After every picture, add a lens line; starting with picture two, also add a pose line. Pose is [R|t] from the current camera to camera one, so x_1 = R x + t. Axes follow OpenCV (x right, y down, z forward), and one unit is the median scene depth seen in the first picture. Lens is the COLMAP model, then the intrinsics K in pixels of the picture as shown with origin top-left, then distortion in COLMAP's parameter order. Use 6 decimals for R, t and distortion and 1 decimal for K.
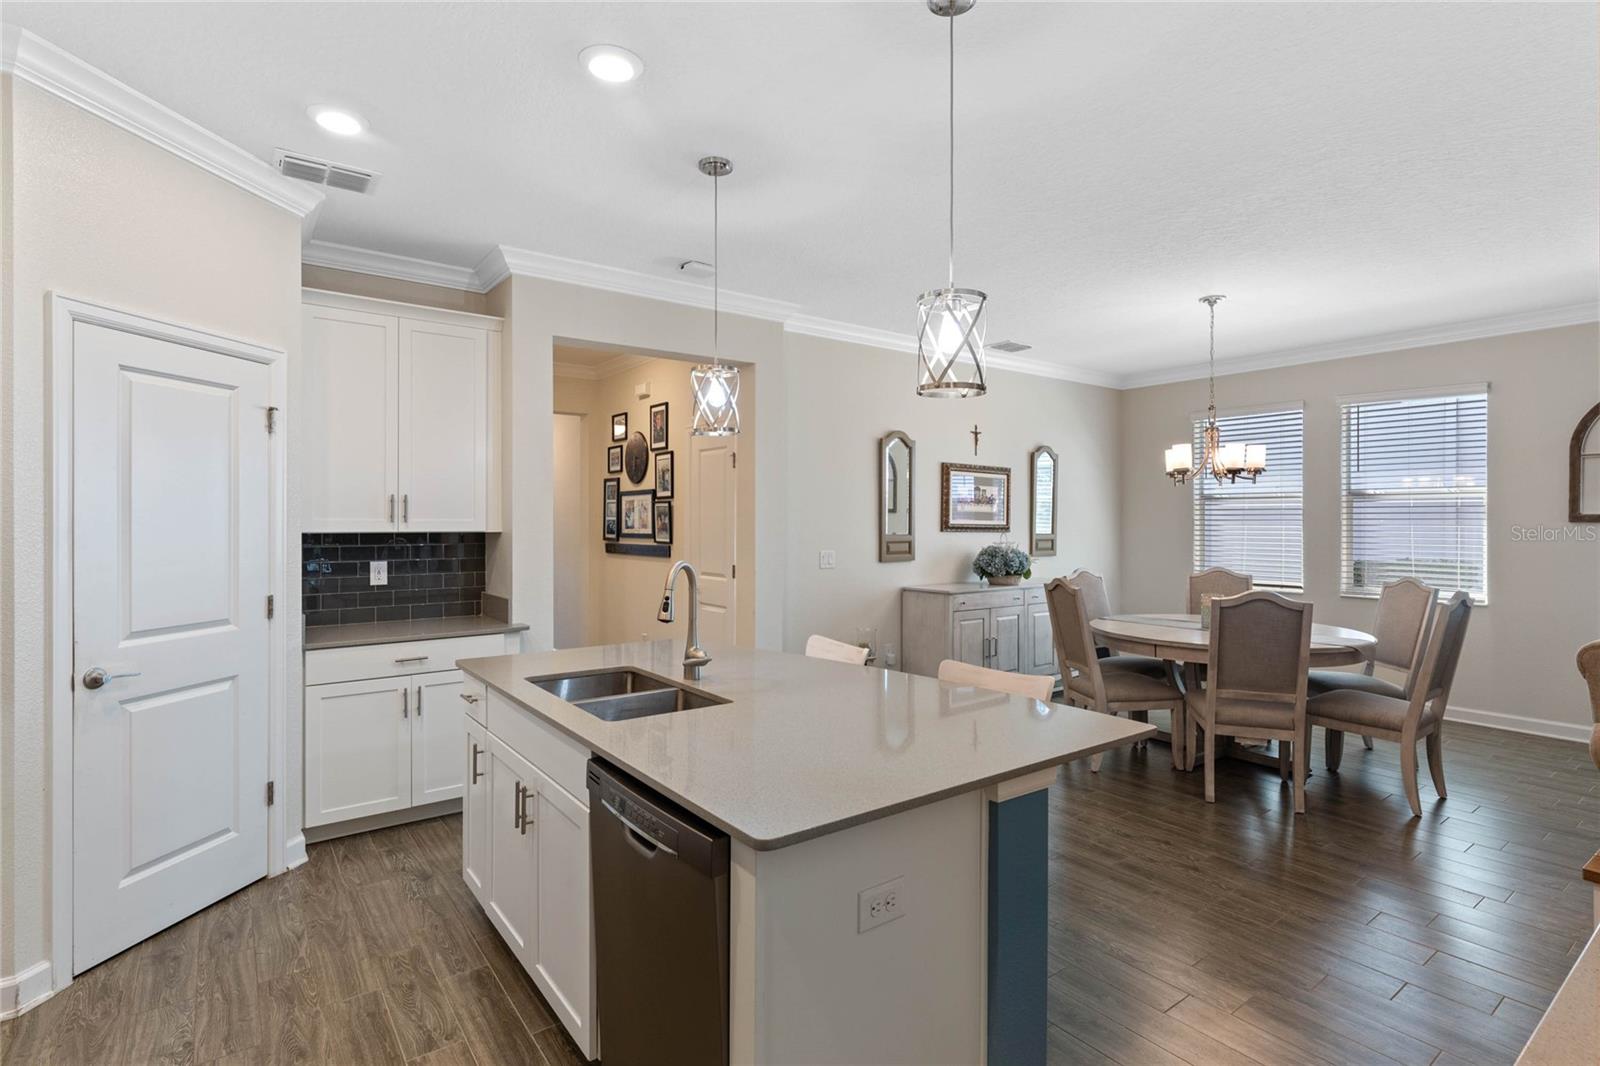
lens RADIAL K [[784.7, 0, 801.0], [0, 784.7, 512.0], [0, 0, 1]] dist [-0.003262, -0.000887]
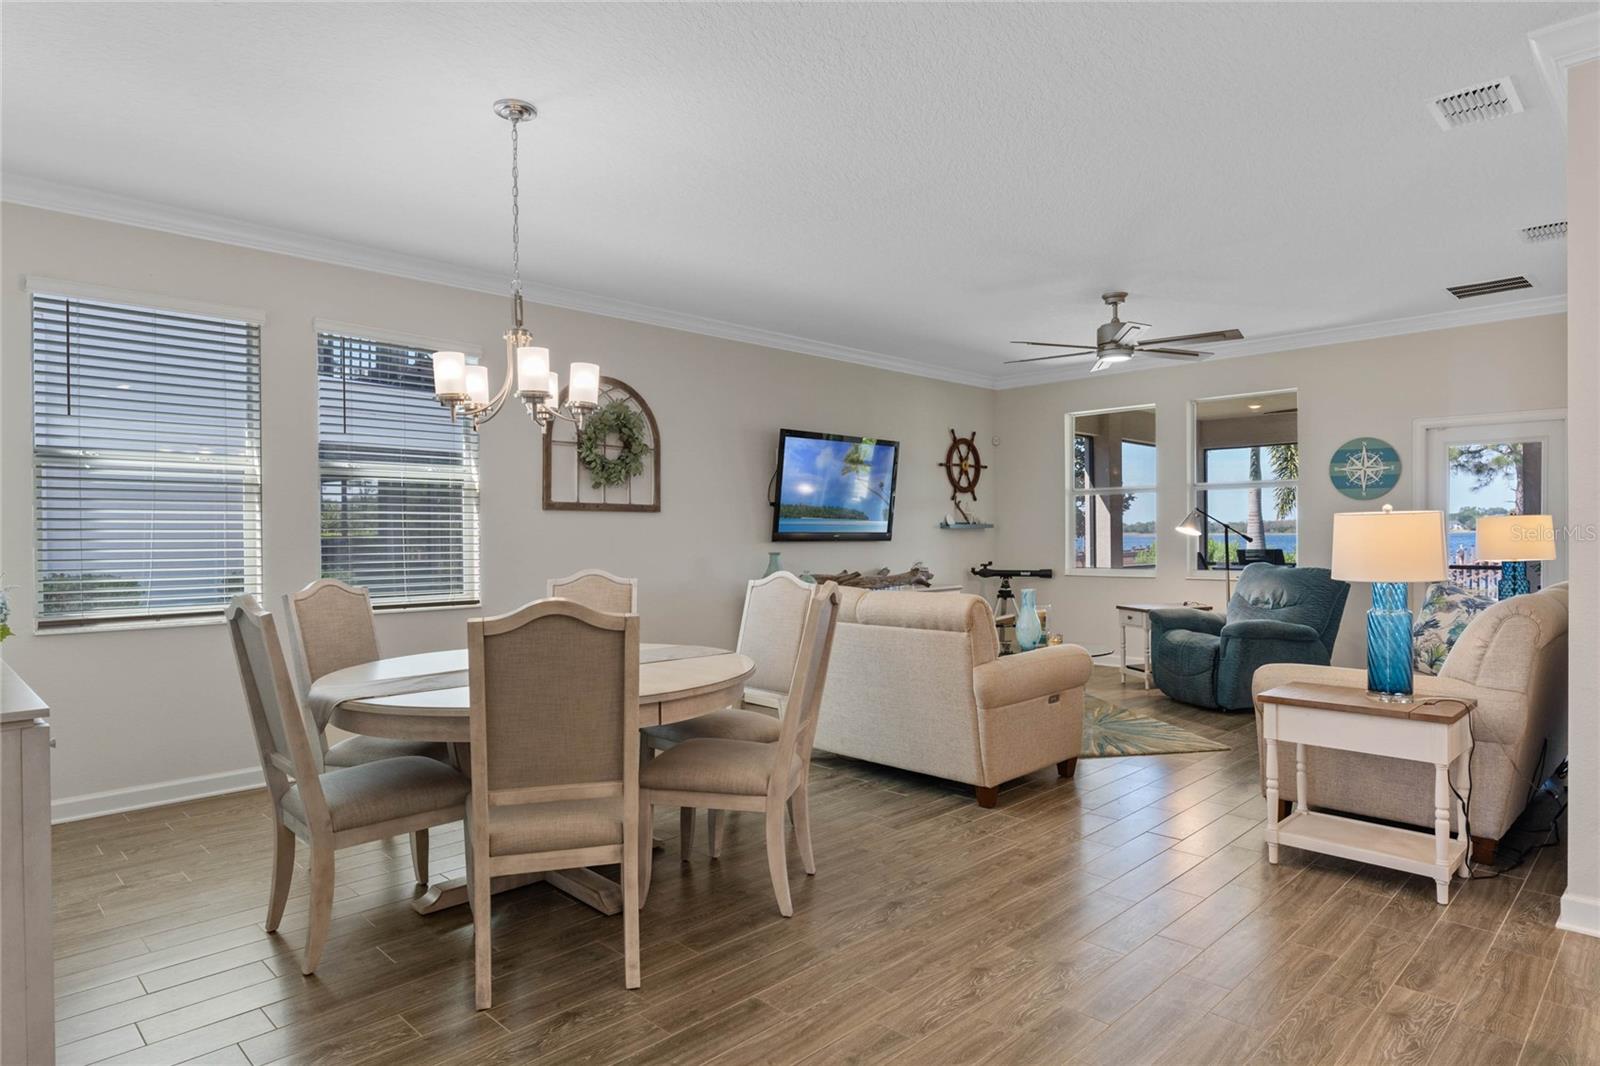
lens RADIAL K [[935.4, 0, 792.2], [0, 935.4, 540.8], [0, 0, 1]] dist [0.019538, -0.001474]
pose [[-0.137243, -0.004821, 0.990526, -0.174418], [0.000118, 0.999988, 0.004883, 0.041768], [-0.990537, 0.000787, -0.137241, 0.798190]]
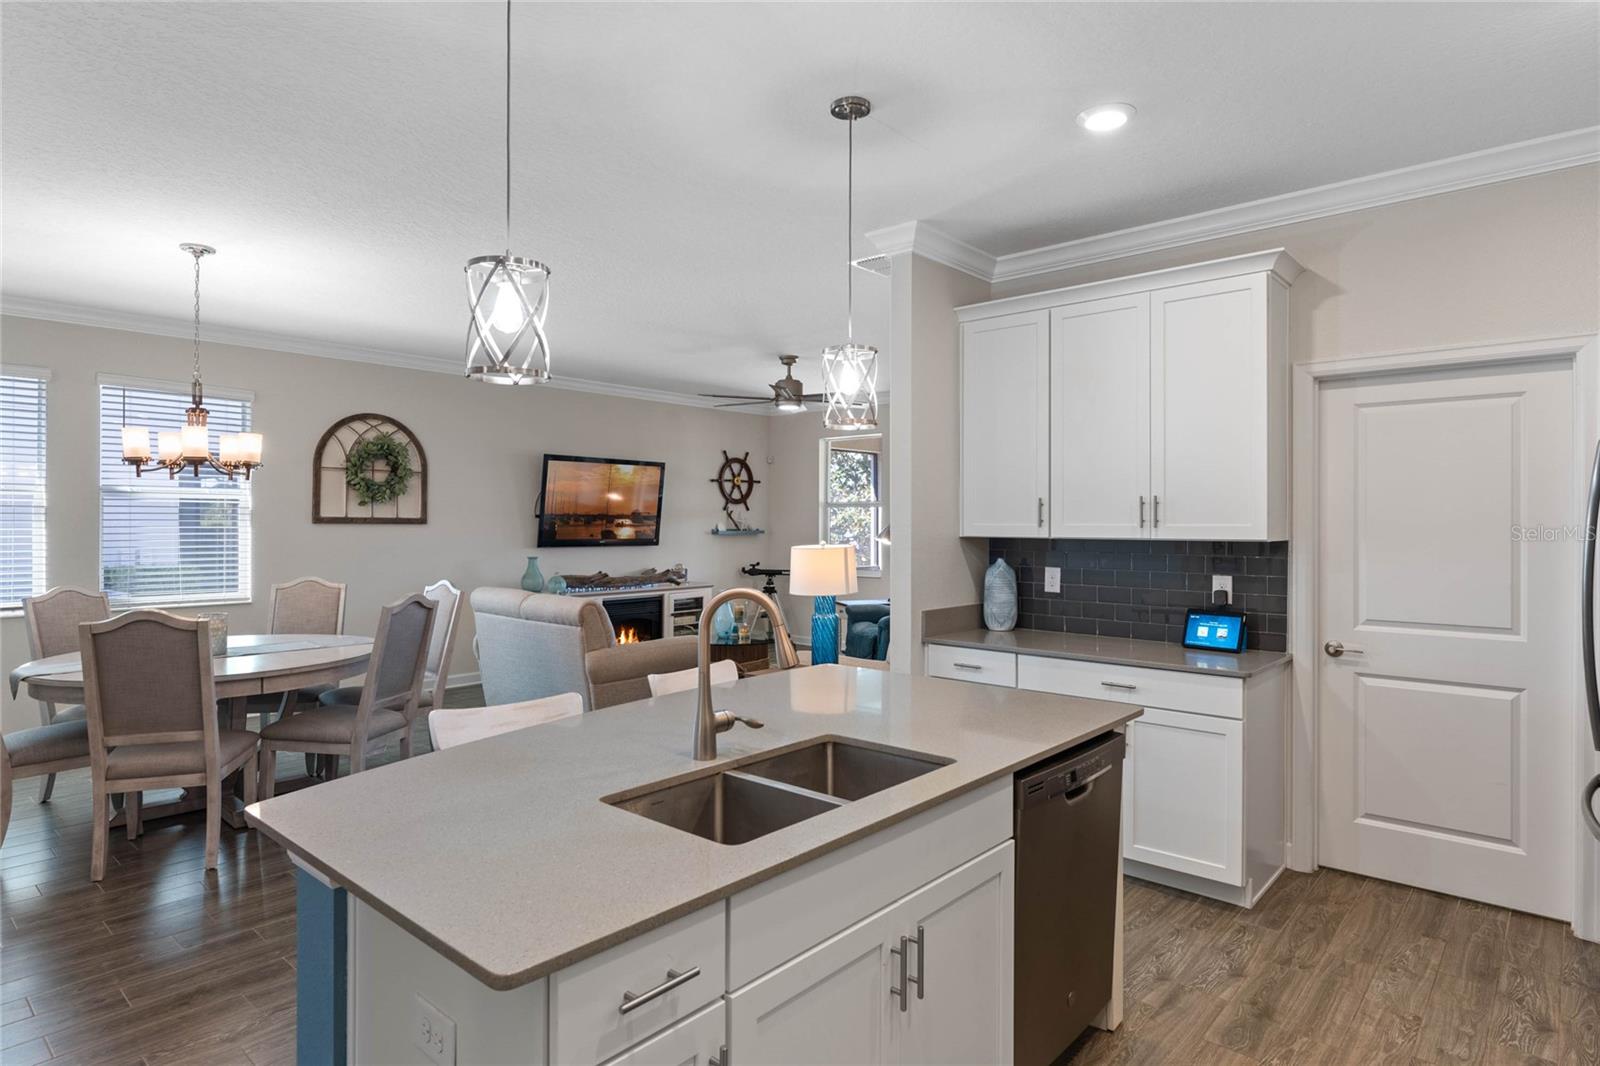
lens RADIAL K [[905.4, 0, 800.3], [0, 905.4, 521.0], [0, 0, 1]] dist [0.003897, 0.002890]
pose [[-0.194545, -0.000160, 0.980894, -0.456026], [-0.010418, 0.999944, -0.001903, 0.003714], [-0.980838, -0.010589, -0.194536, 0.510503]]
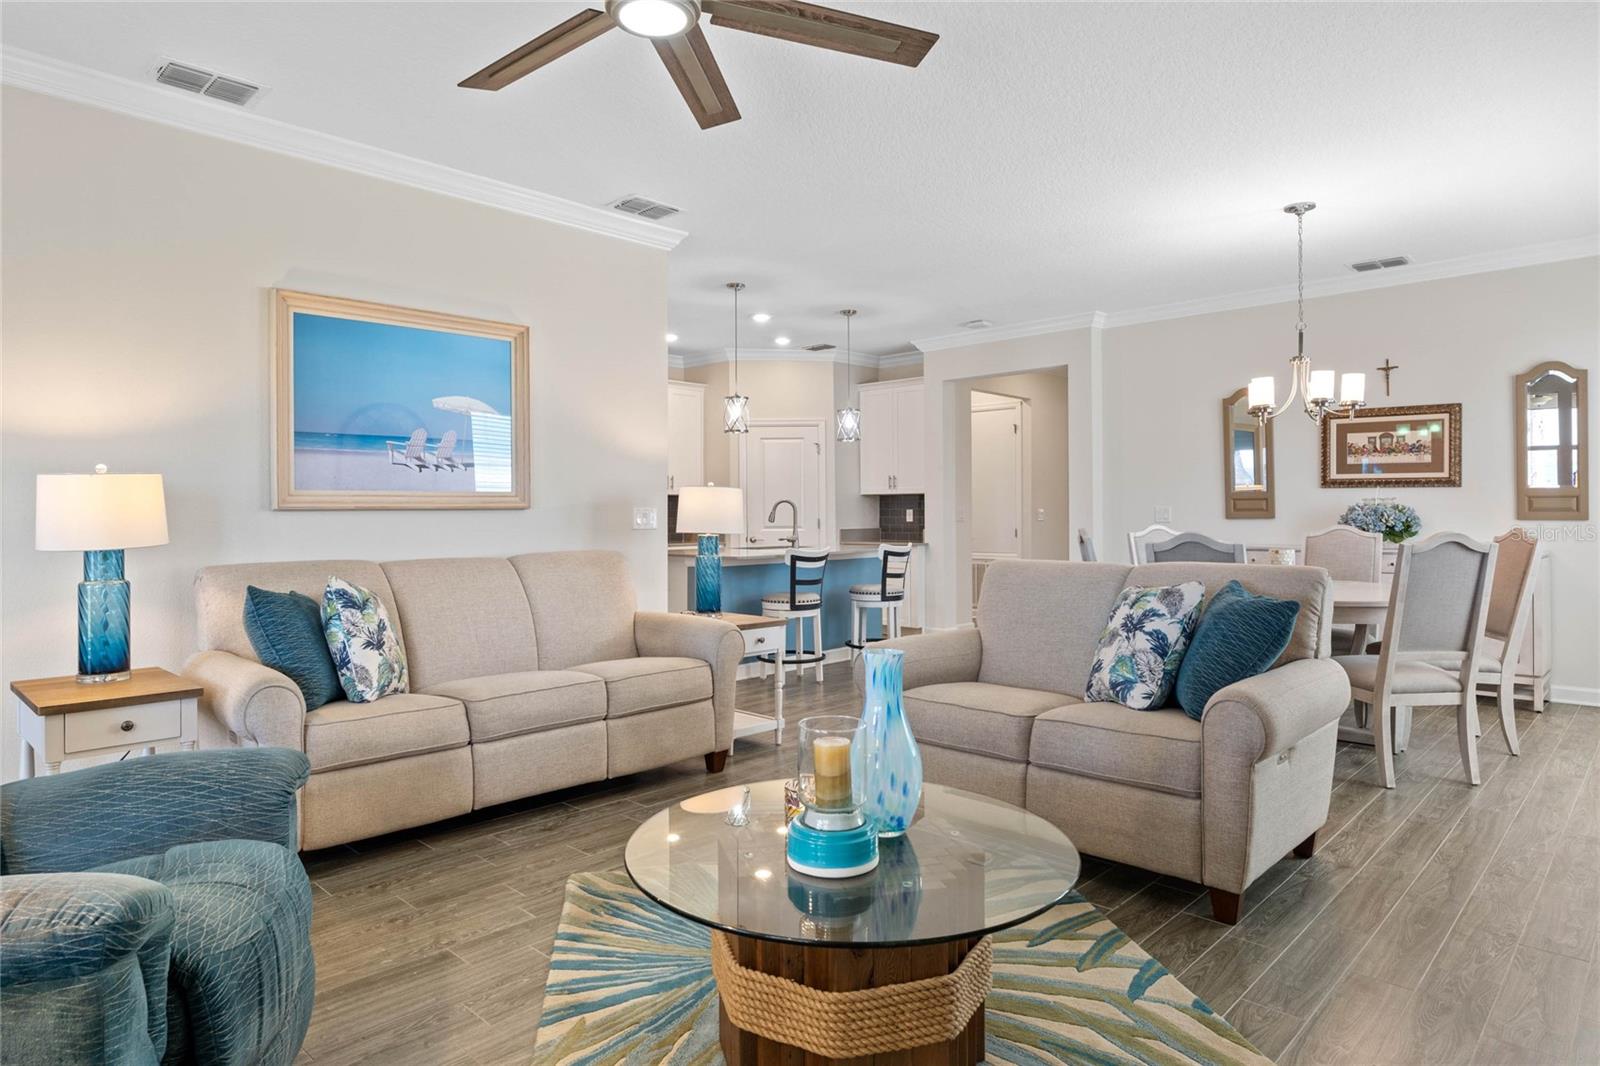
lens RADIAL K [[935.4, 0, 802.5], [0, 935.4, 516.1], [0, 0, 1]] dist [0.019538, -0.001474]
pose [[0.157027, 0.001312, -0.987593, 1.305521], [0.017567, 0.999837, 0.004121, 0.047908], [0.987438, -0.017996, 0.156978, 0.265784]]
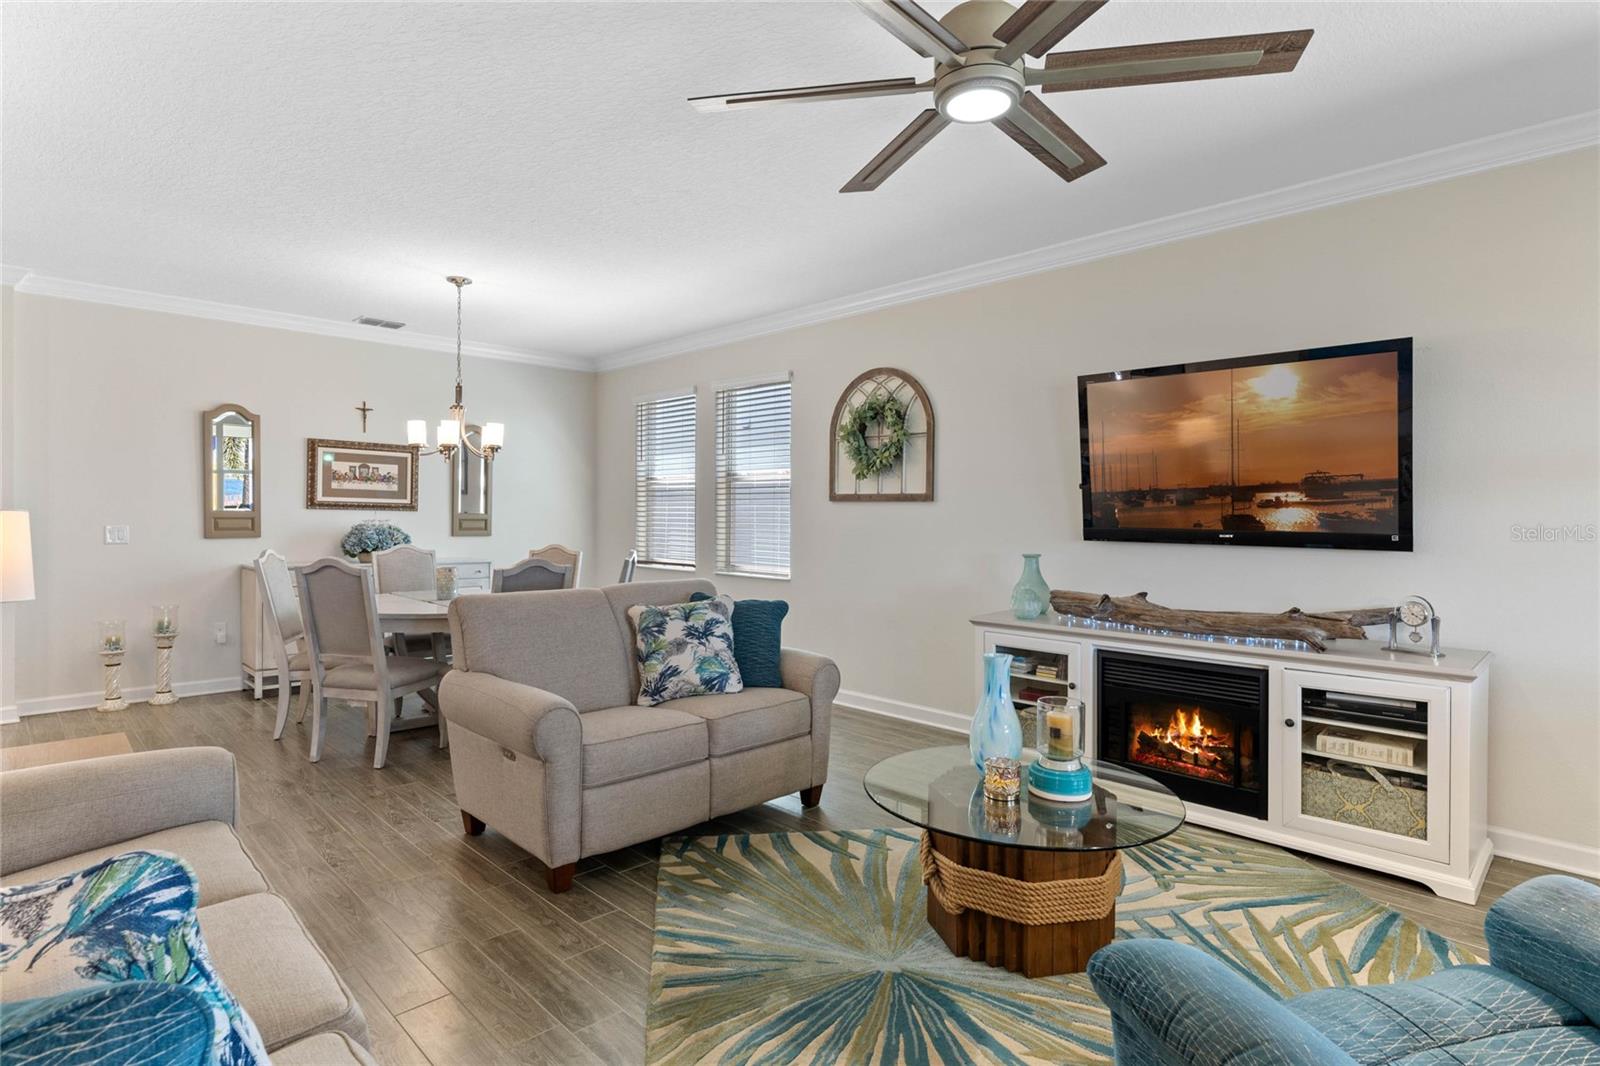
lens RADIAL K [[830.0, 0, 795.5], [0, 830.0, 523.7], [0, 0, 1]] dist [0.004097, 0.000368]
pose [[0.992242, 0.004971, 0.124226, 0.739631], [-0.007913, 0.999699, 0.023204, 0.016477], [-0.124073, -0.024007, 0.991983, -0.123032]]
